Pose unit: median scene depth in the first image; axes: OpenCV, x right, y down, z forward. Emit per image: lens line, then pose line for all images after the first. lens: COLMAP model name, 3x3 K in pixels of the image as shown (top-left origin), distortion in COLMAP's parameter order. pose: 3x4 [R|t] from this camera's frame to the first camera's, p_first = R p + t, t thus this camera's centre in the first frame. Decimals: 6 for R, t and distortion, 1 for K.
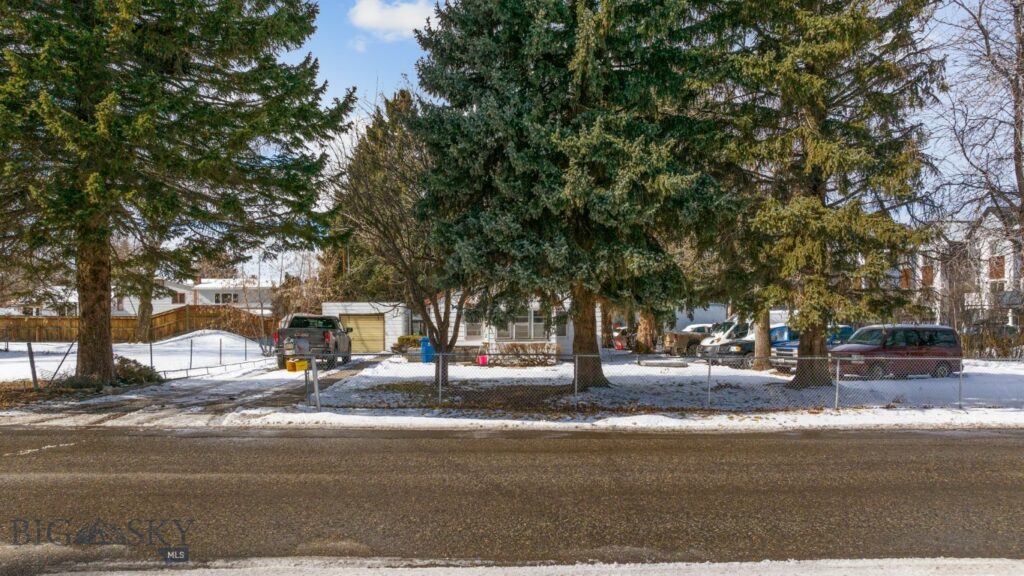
lens RADIAL K [[711.1, 0, 512.0], [0, 711.1, 288.0], [0, 0, 1]] dist [-0.049002, 0.053387]
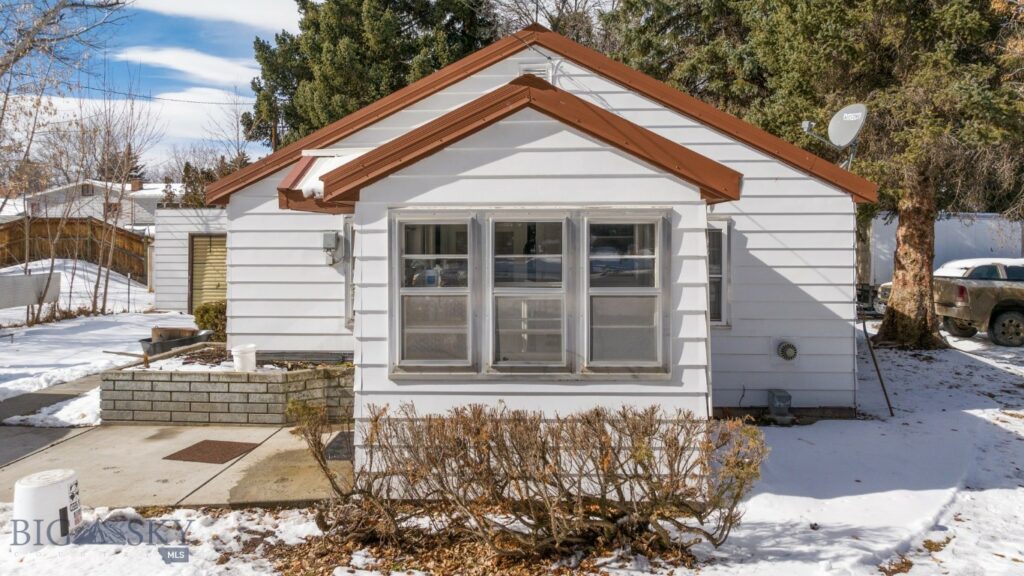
lens RADIAL K [[711.1, 0, 512.0], [0, 711.1, 288.0], [0, 0, 1]] dist [-0.049002, 0.053387]
pose [[0.989329, 0.018594, -0.144509, 0.024092], [-0.002874, 0.994121, 0.108237, 0.020356], [0.145672, -0.106666, 0.983566, 0.547041]]
